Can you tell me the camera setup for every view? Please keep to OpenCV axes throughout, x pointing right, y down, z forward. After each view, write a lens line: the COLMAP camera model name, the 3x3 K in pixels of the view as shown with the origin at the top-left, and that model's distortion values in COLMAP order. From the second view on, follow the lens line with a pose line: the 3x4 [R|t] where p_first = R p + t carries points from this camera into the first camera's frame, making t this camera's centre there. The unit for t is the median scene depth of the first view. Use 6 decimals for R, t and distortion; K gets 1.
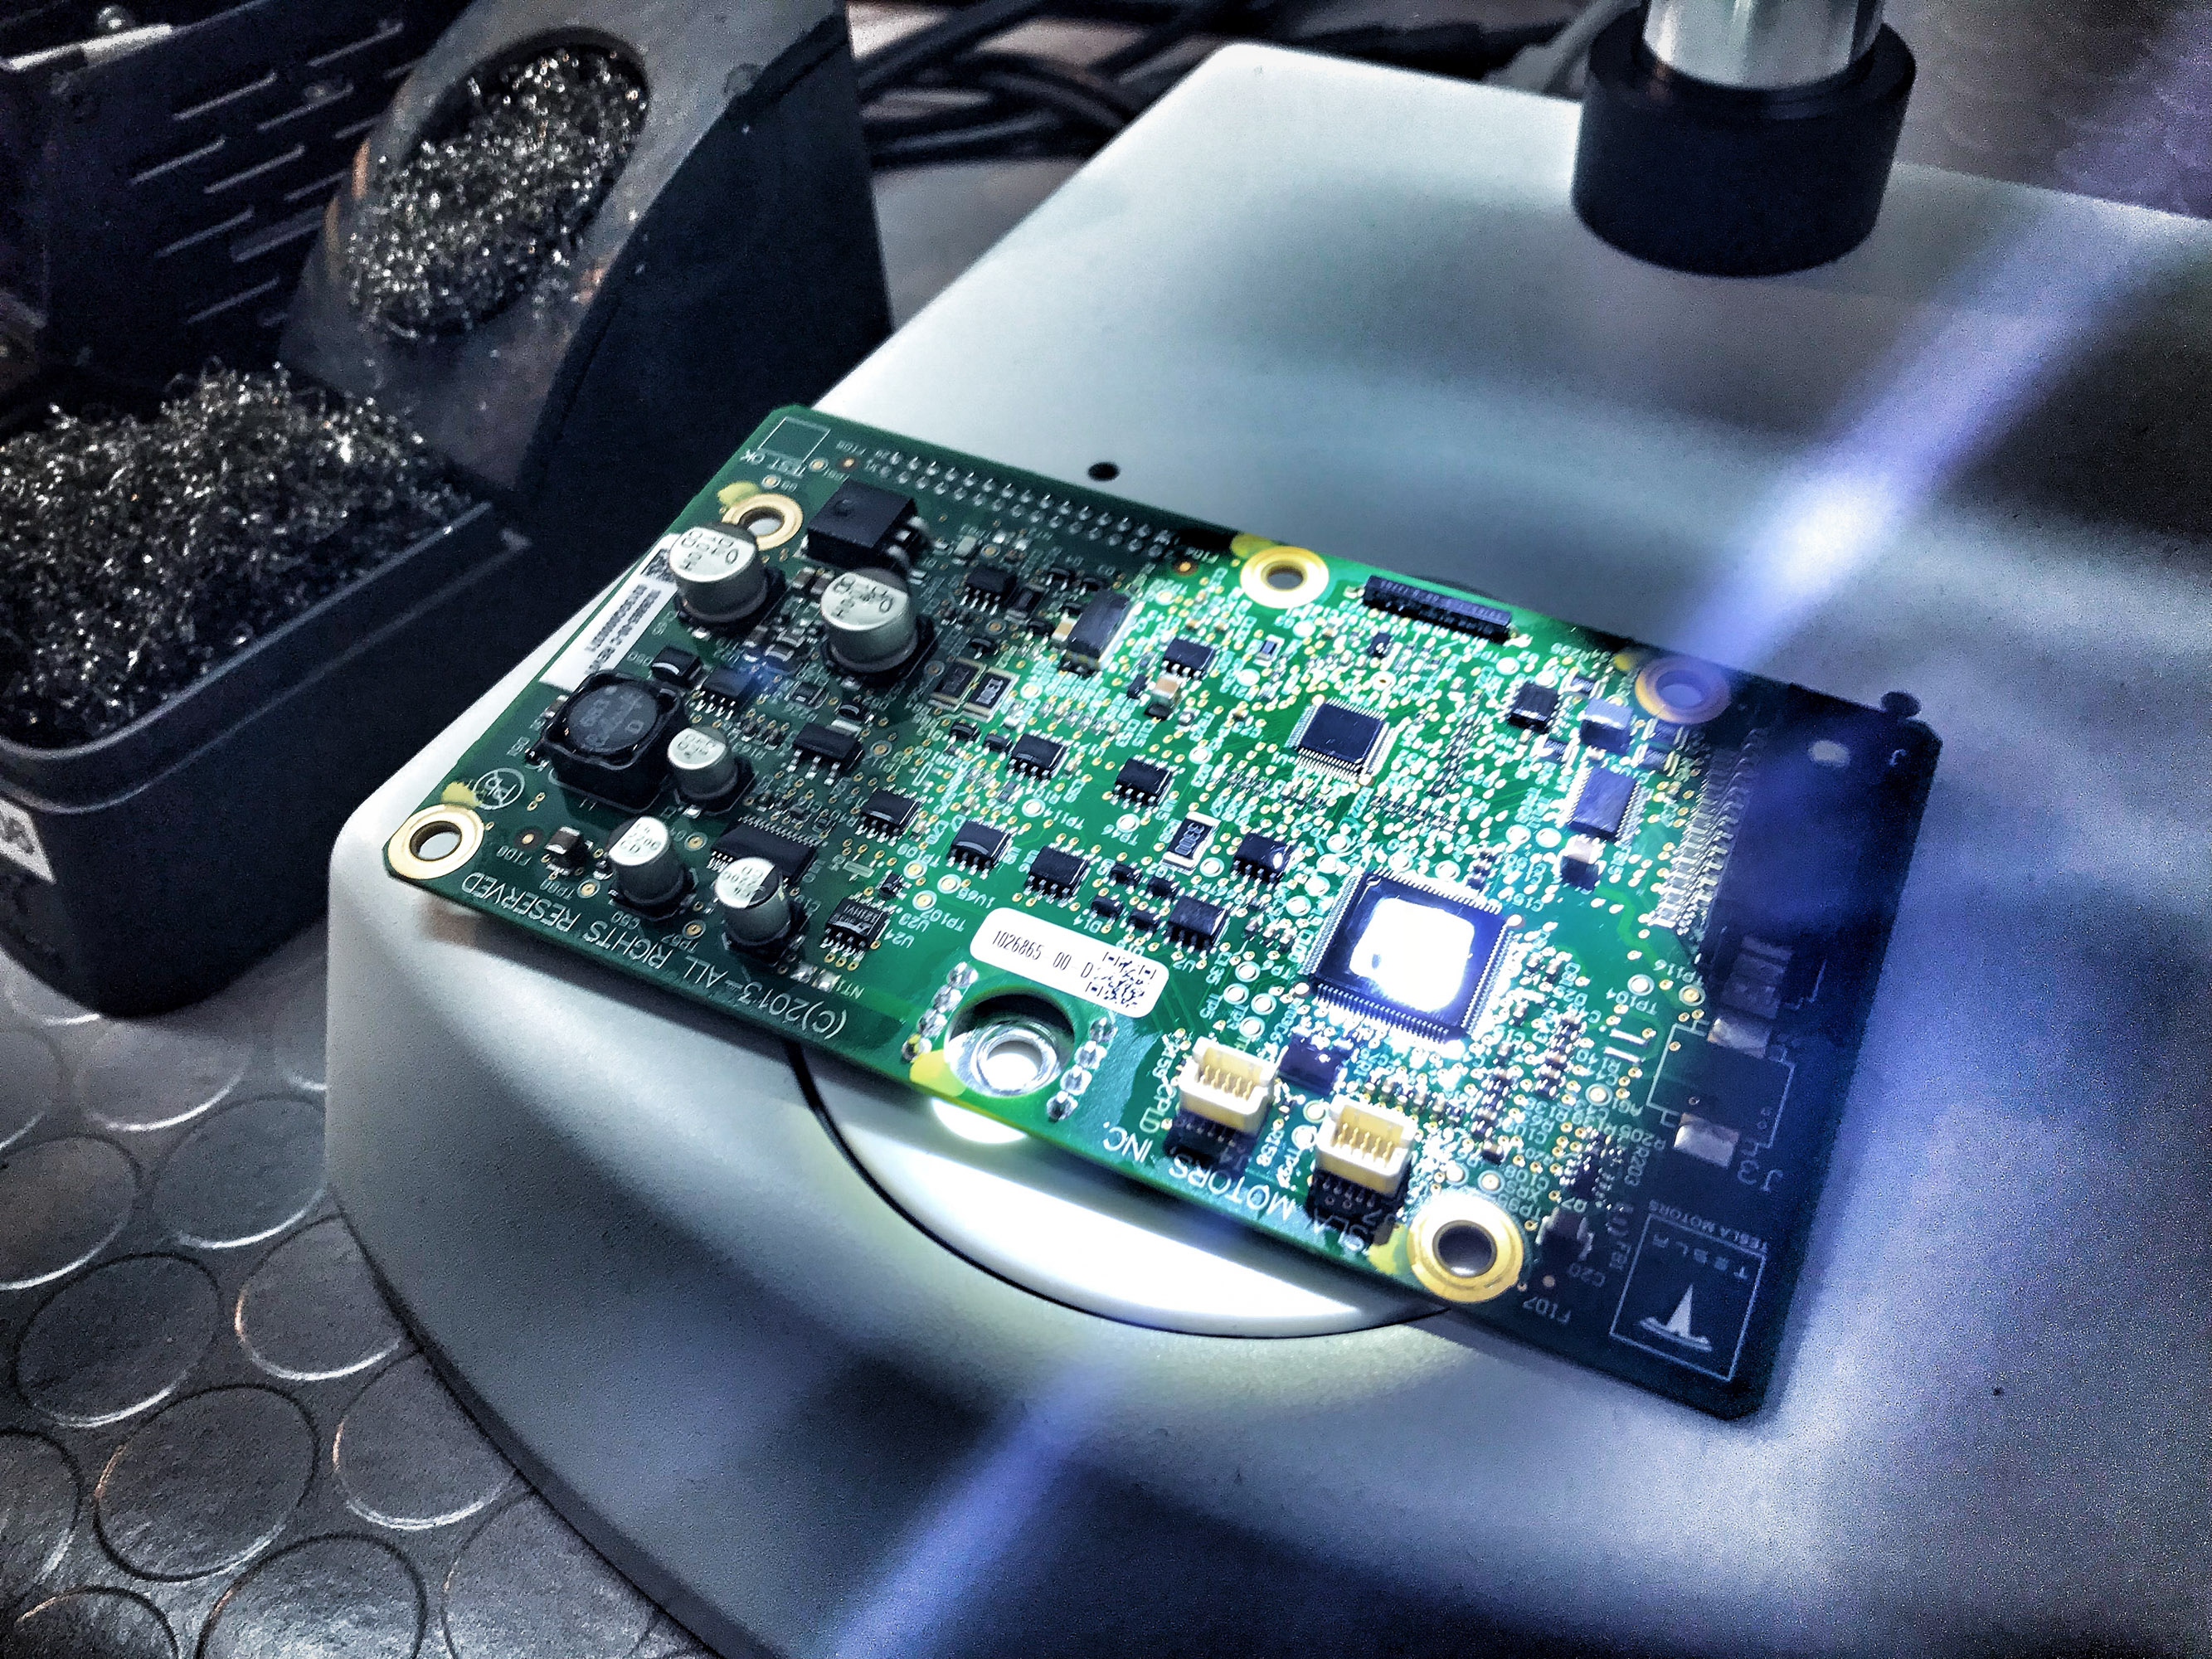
lens RADIAL K [[1810.7, 0, 1076.0], [0, 1810.7, 822.3], [0, 0, 1]] dist [0.055323, -0.091178]
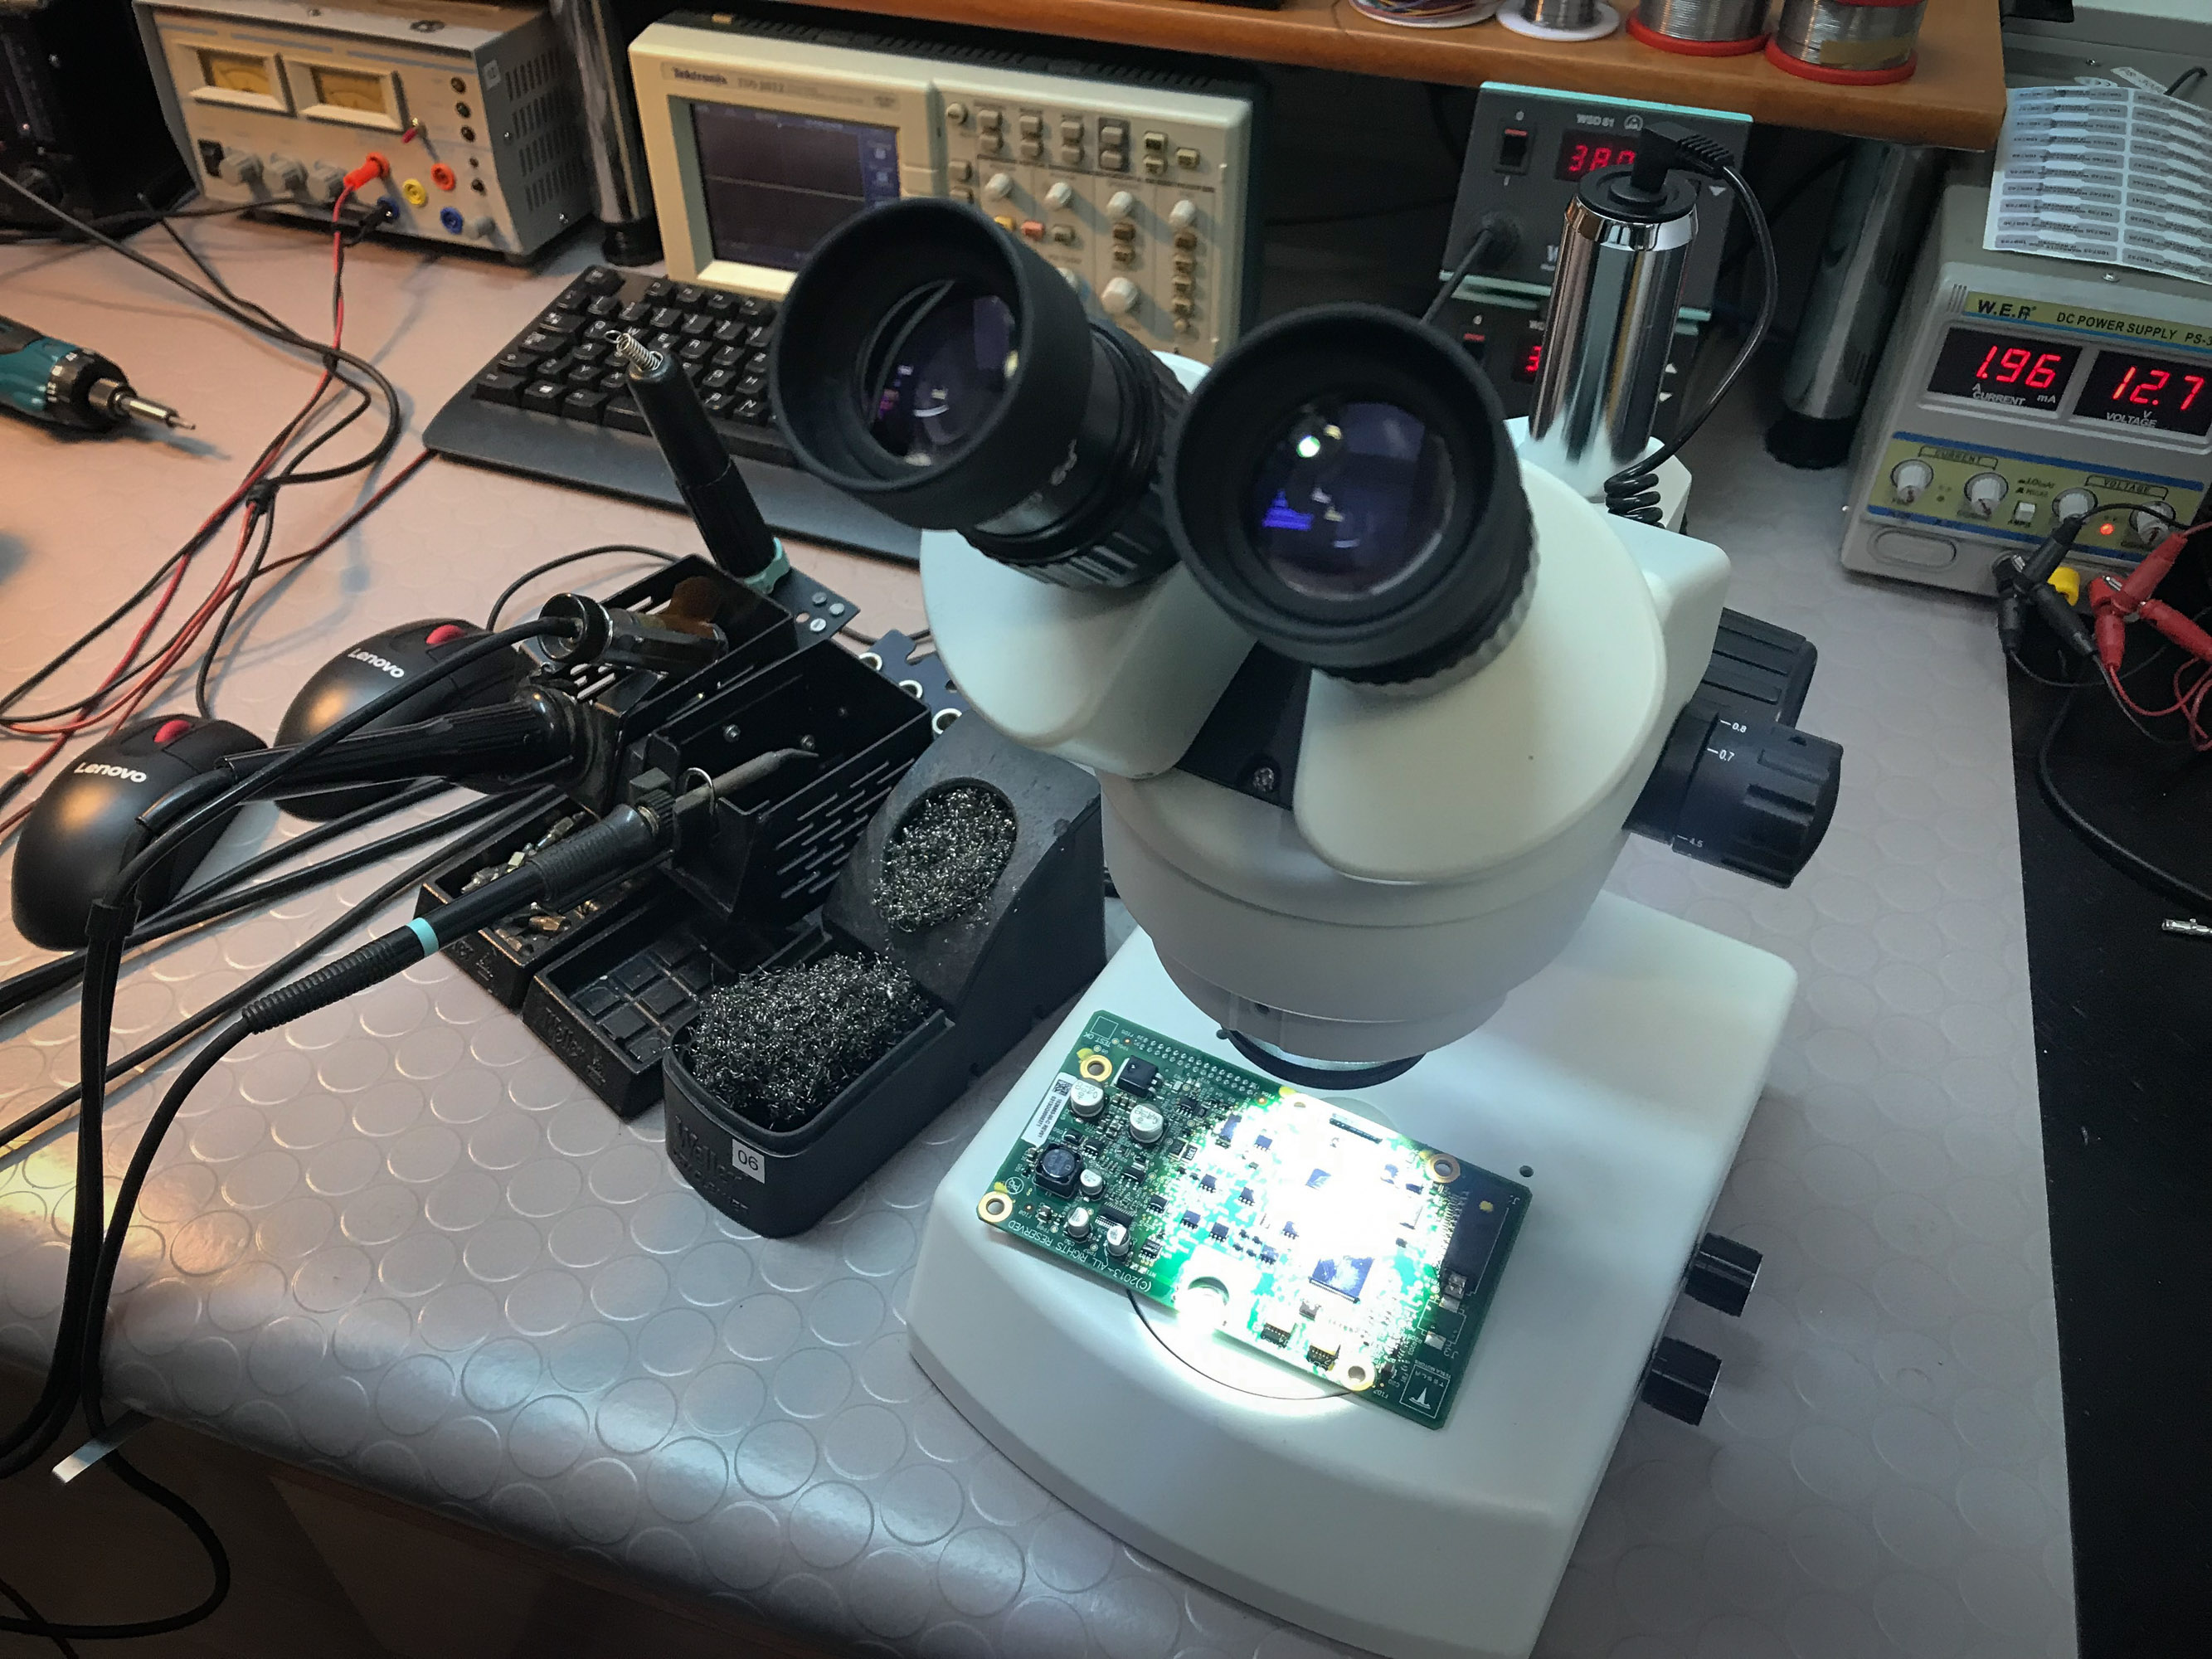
lens RADIAL K [[1790.9, 0, 1053.8], [0, 1790.9, 820.2], [0, 0, 1]] dist [0.056779, -0.107341]
pose [[0.998869, 0.045063, 0.015146, -0.334907], [-0.044419, 0.998192, -0.040483, -0.479871], [-0.016943, 0.039765, 0.999065, -1.798088]]
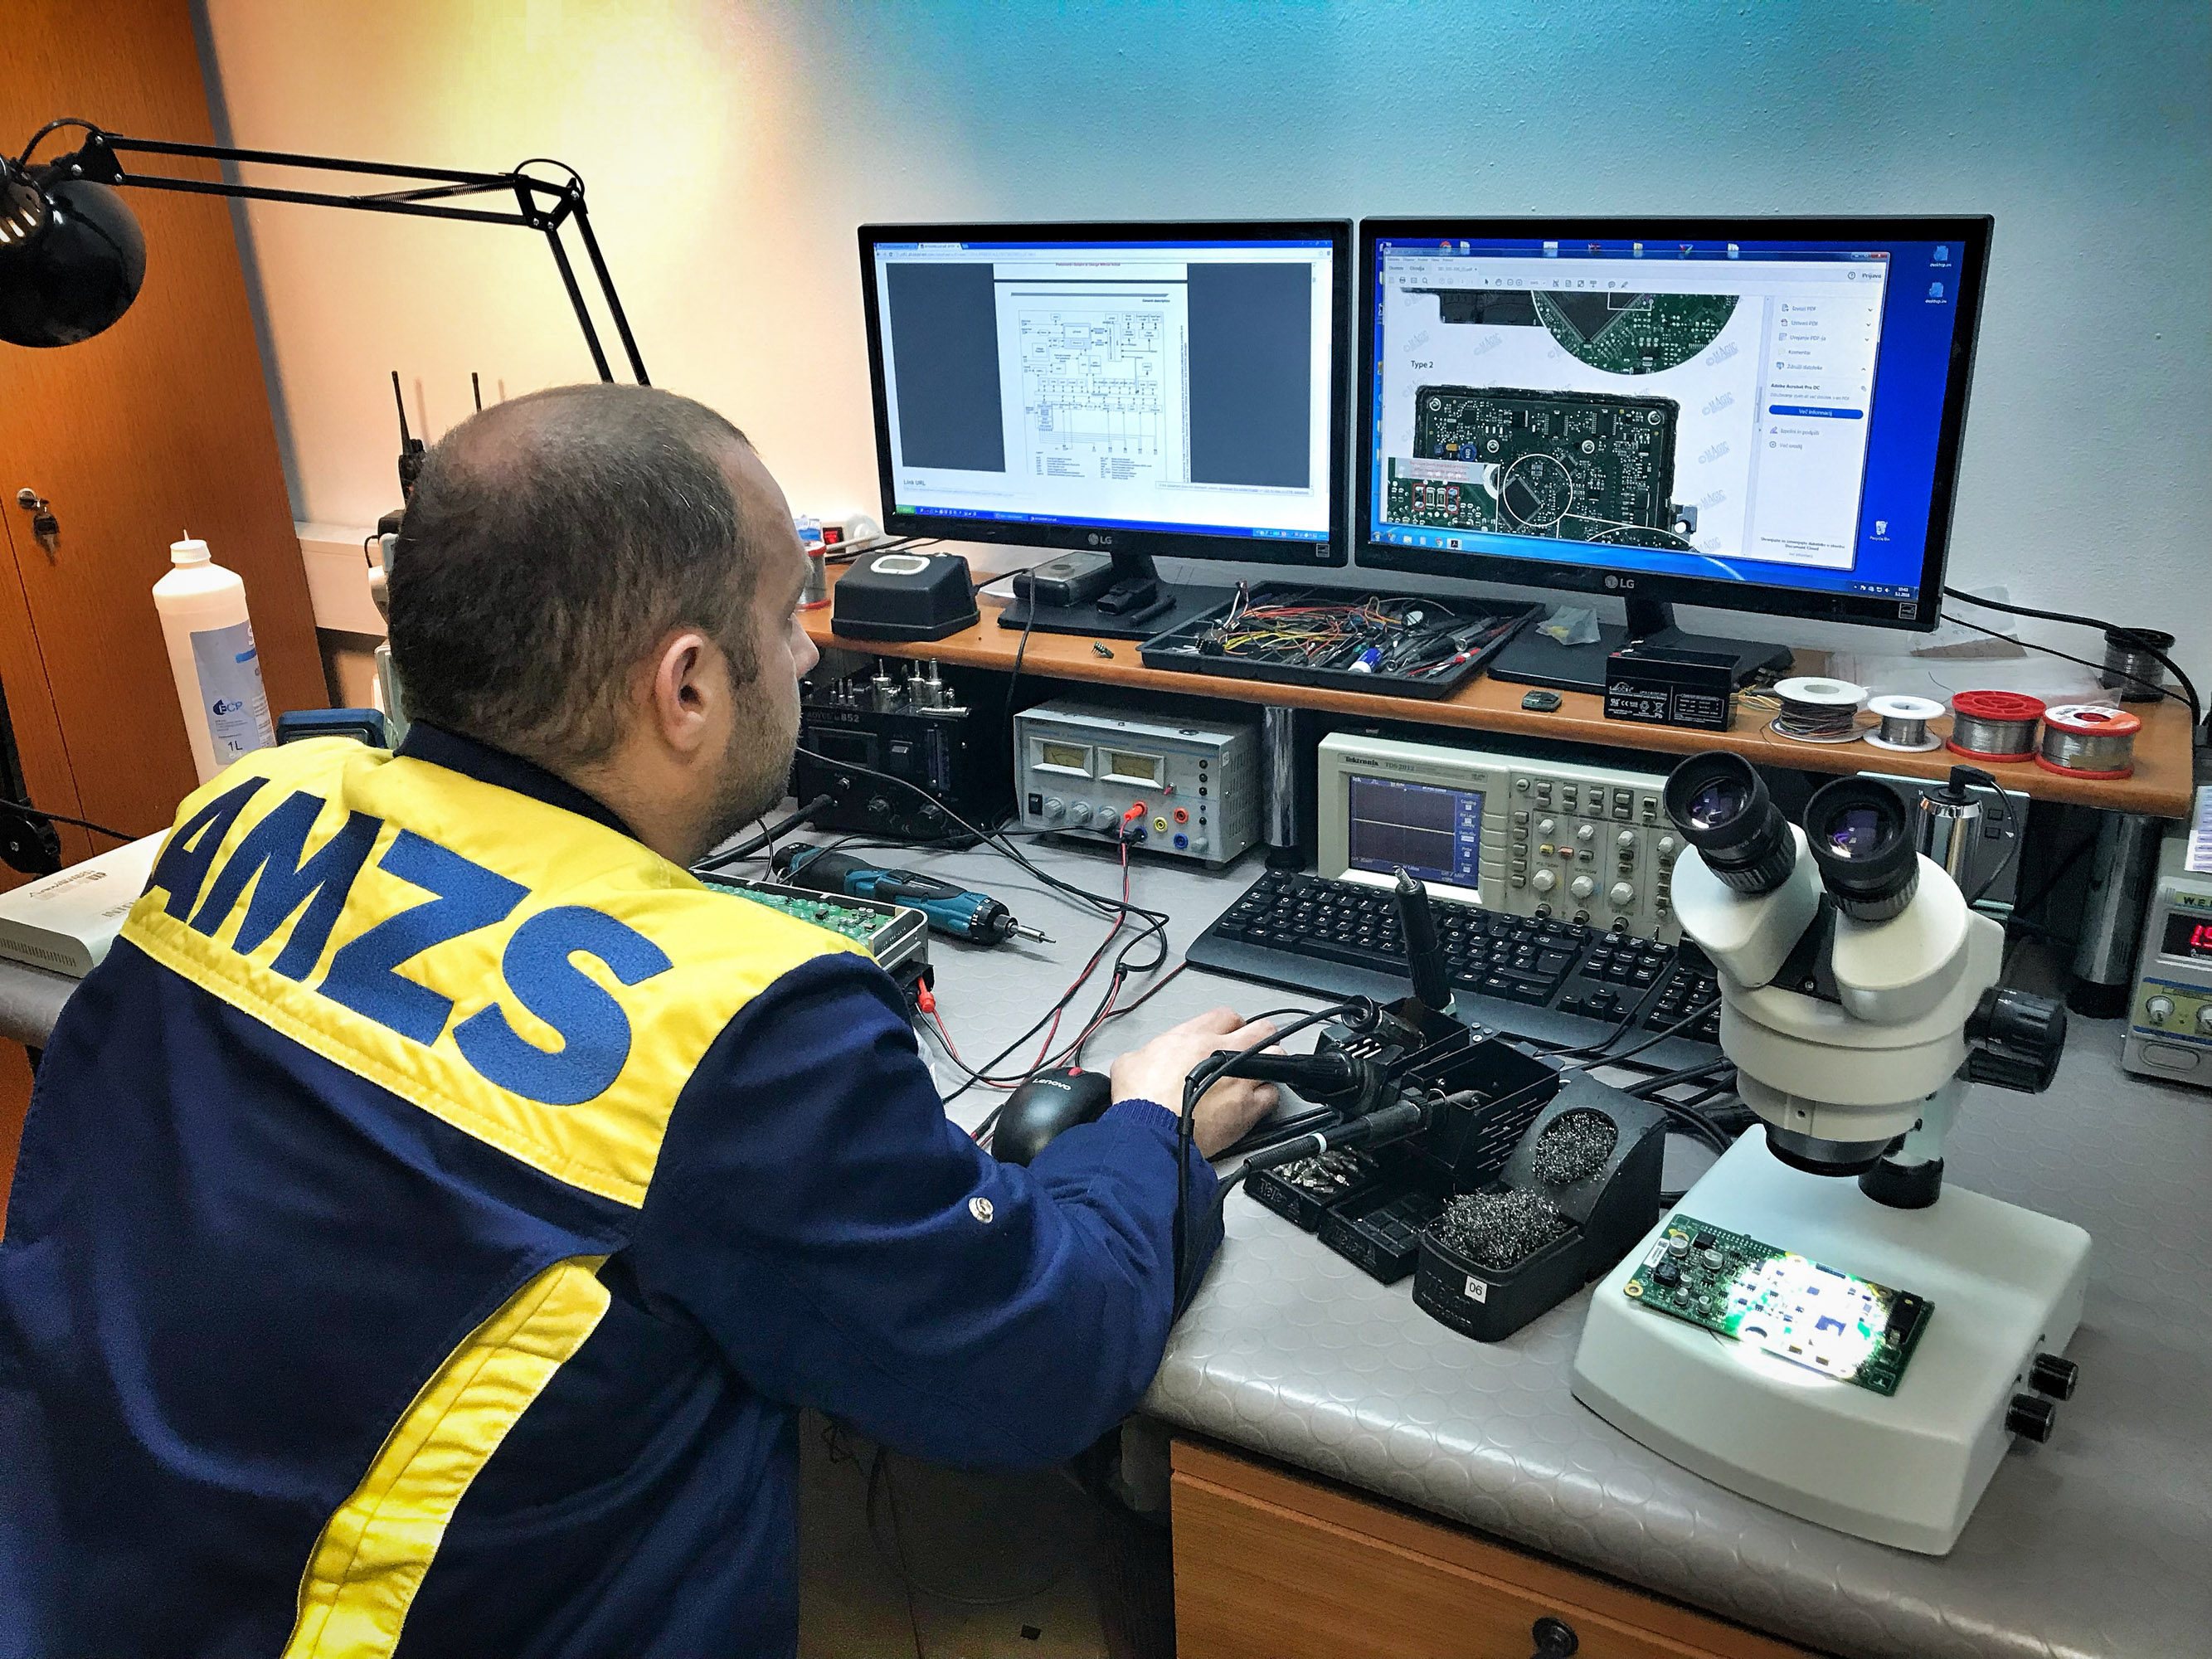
lens RADIAL K [[1810.7, 0, 1076.0], [0, 1810.7, 822.3], [0, 0, 1]] dist [0.055323, -0.091178]
pose [[0.981409, 0.079700, -0.174599, -1.146141], [-0.143579, 0.908555, -0.392317, 1.110454], [0.127365, 0.410092, 0.903107, -4.637829]]
